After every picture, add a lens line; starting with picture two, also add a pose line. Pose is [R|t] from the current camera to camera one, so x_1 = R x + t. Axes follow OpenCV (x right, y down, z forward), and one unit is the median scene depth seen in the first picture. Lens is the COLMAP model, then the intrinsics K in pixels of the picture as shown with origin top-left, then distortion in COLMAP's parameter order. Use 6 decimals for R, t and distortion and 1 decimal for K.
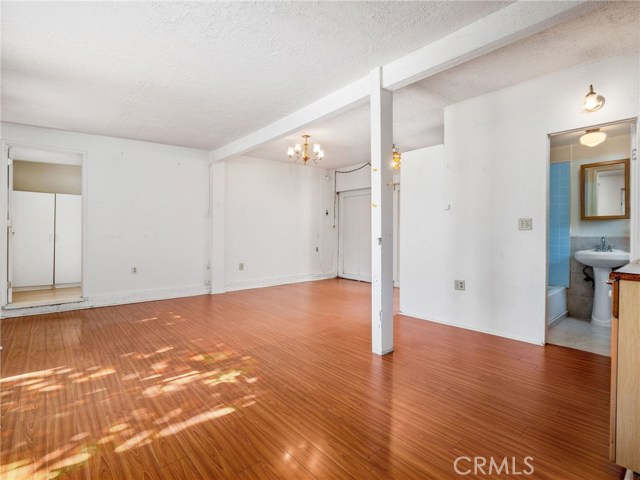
lens RADIAL K [[307.8, 0, 318.4], [0, 307.8, 237.3], [0, 0, 1]] dist [-0.000749, -0.003693]
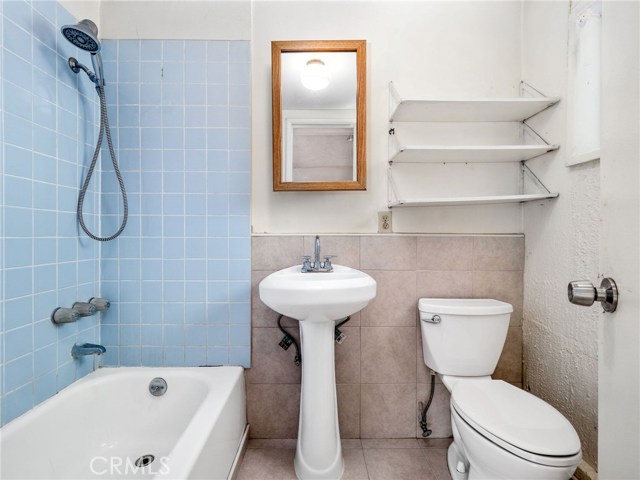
lens RADIAL K [[307.8, 0, 320.3], [0, 307.8, 237.8], [0, 0, 1]] dist [-0.000749, -0.003693]
pose [[0.663604, -0.002948, 0.748079, 0.609880], [0.005047, 0.999987, -0.000537, 0.002060], [-0.748067, 0.004131, 0.663610, 0.704139]]
